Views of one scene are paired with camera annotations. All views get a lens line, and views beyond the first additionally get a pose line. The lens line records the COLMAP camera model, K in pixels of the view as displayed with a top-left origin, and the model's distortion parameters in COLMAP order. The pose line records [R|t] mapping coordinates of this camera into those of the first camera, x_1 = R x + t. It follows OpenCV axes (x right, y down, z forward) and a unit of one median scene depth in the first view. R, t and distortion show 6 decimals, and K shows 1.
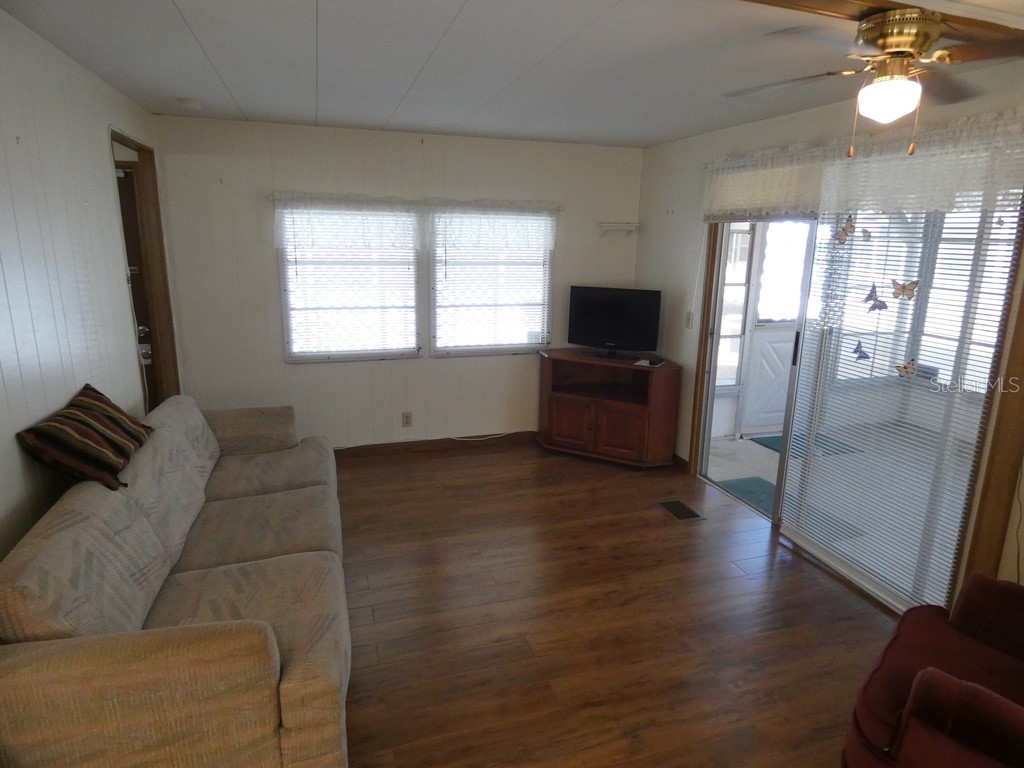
lens RADIAL K [[617.1, 0, 516.0], [0, 617.1, 376.5], [0, 0, 1]] dist [0.002345, 0.000400]
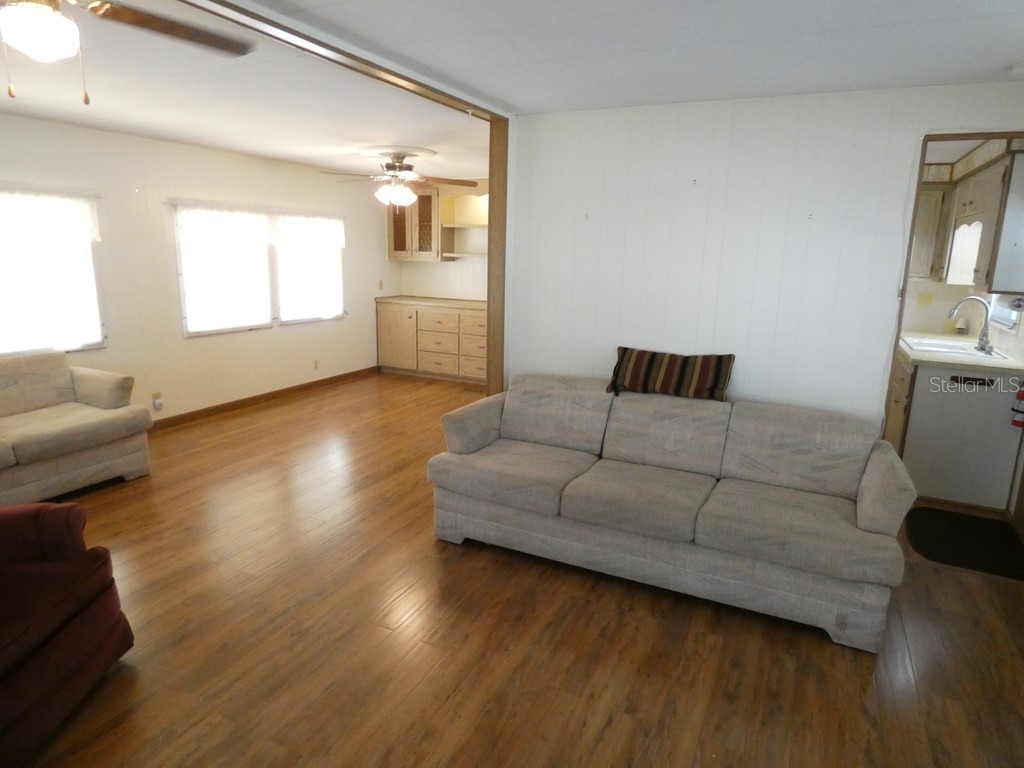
lens RADIAL K [[608.4, 0, 524.5], [0, 608.4, 378.4], [0, 0, 1]] dist [-0.009336, 0.000075]
pose [[-0.686640, 0.114846, -0.717869, 0.315786], [-0.197956, 0.920596, 0.336624, -0.165828], [0.699527, 0.373246, -0.609384, 0.855550]]
